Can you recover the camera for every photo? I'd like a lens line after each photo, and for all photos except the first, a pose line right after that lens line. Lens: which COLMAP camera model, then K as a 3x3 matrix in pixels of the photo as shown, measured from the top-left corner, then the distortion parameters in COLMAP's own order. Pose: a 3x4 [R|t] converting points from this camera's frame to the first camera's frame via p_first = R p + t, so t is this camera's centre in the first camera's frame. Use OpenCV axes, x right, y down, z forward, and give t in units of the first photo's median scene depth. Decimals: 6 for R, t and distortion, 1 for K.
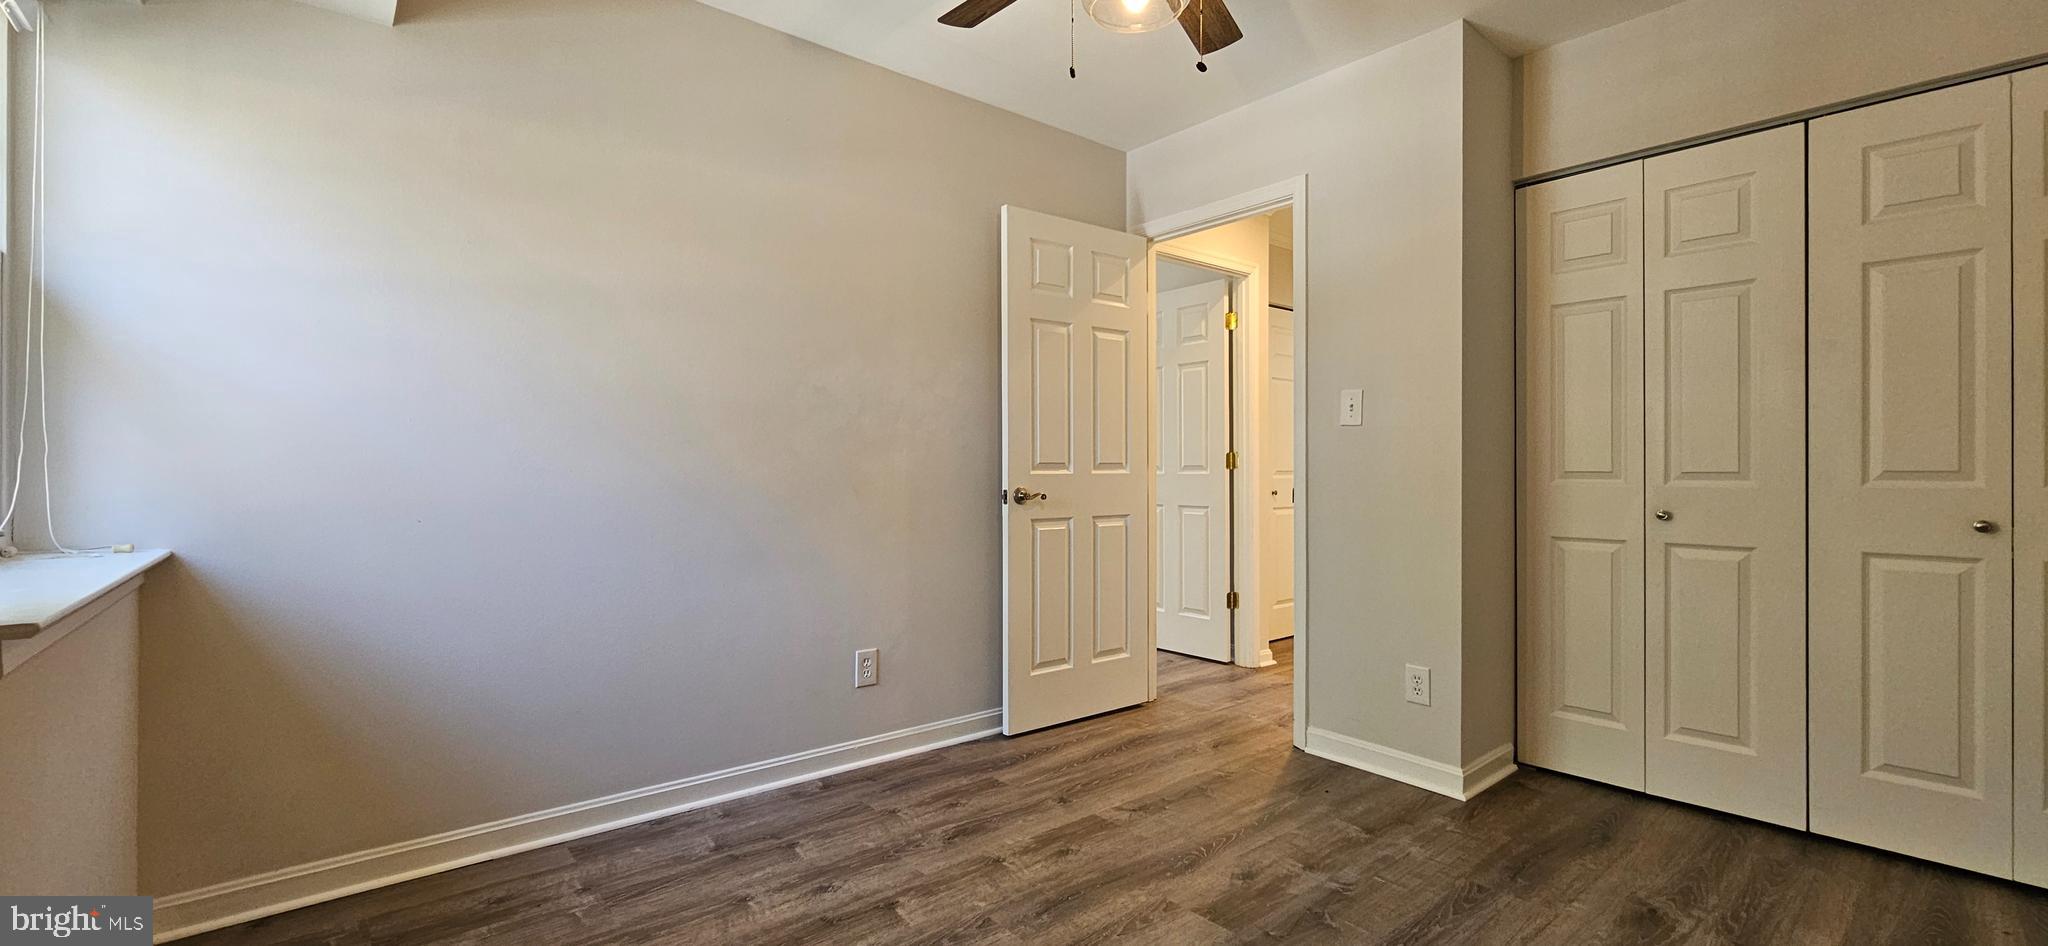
lens RADIAL K [[842.6, 0, 1026.2], [0, 842.6, 469.1], [0, 0, 1]] dist [-0.000758, -0.000381]
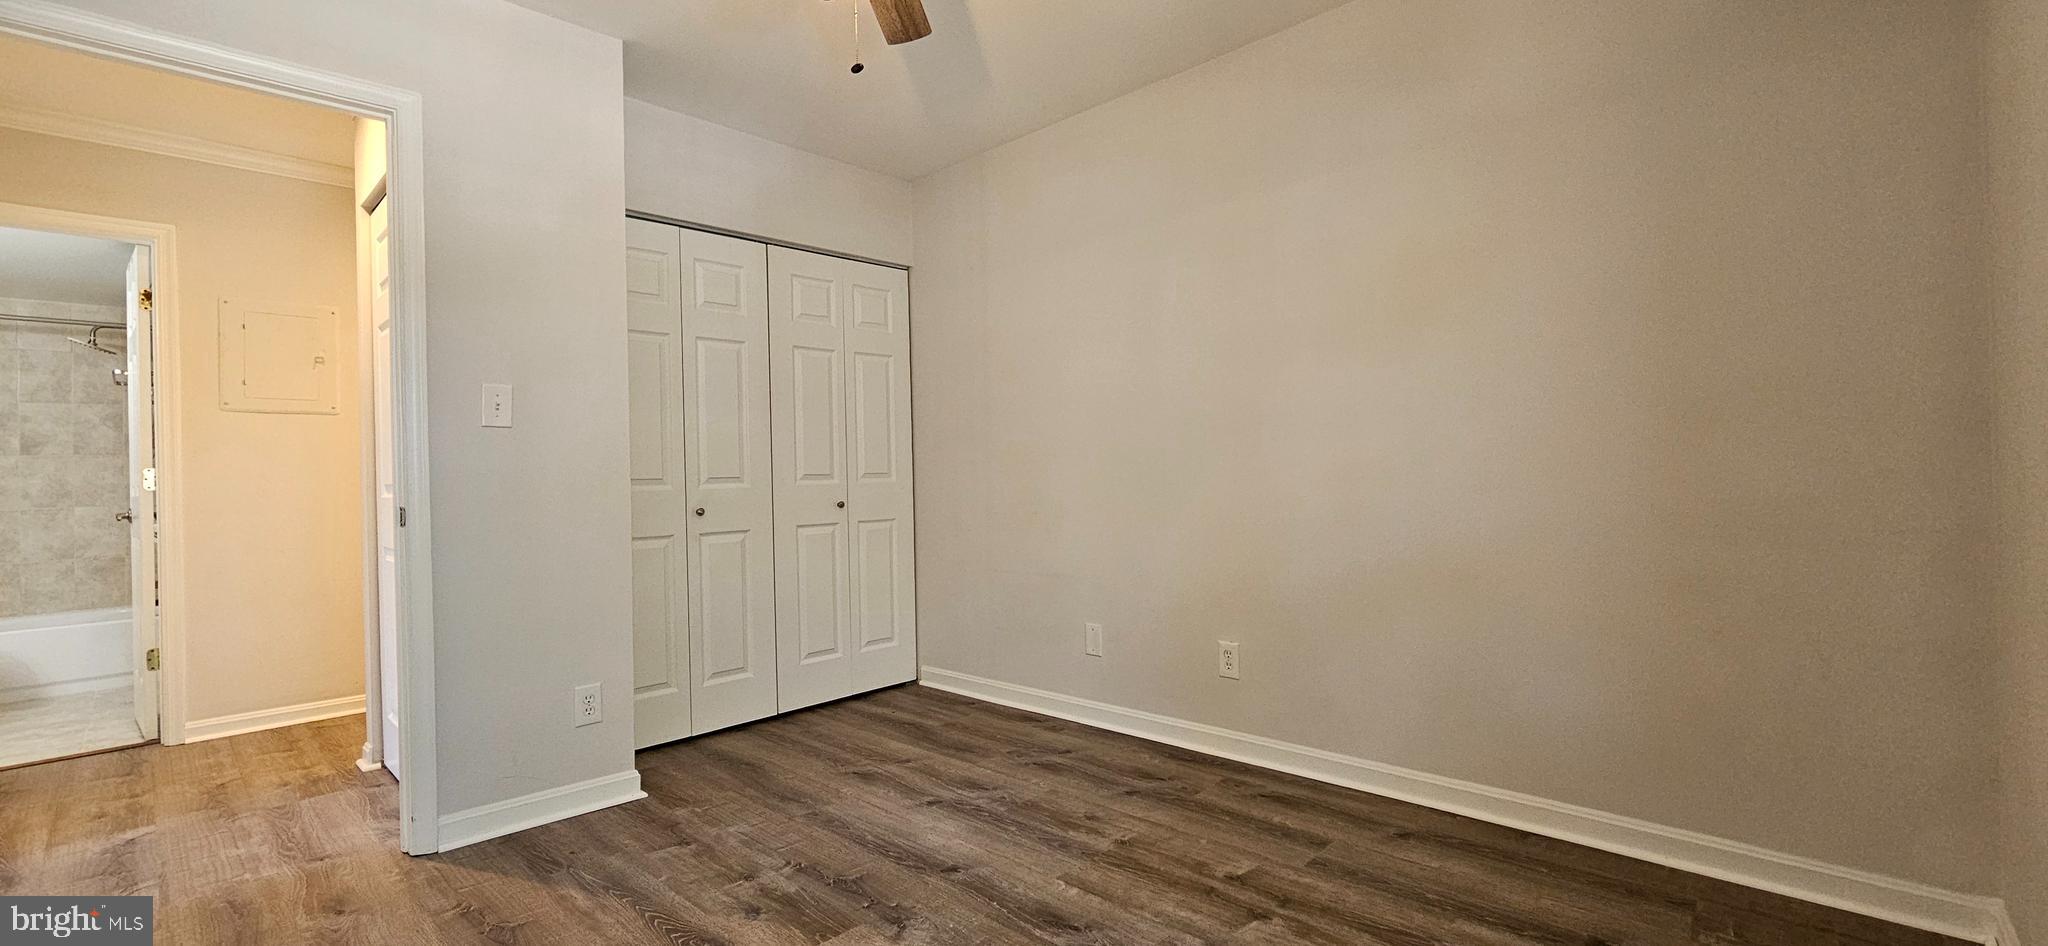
lens RADIAL K [[842.6, 0, 1026.7], [0, 842.6, 467.0], [0, 0, 1]] dist [-0.000758, -0.000381]
pose [[-0.112107, 0.006693, 0.993674, -0.630439], [0.021702, 0.999755, -0.004285, 0.003888], [-0.993459, 0.021084, -0.112225, 0.718230]]
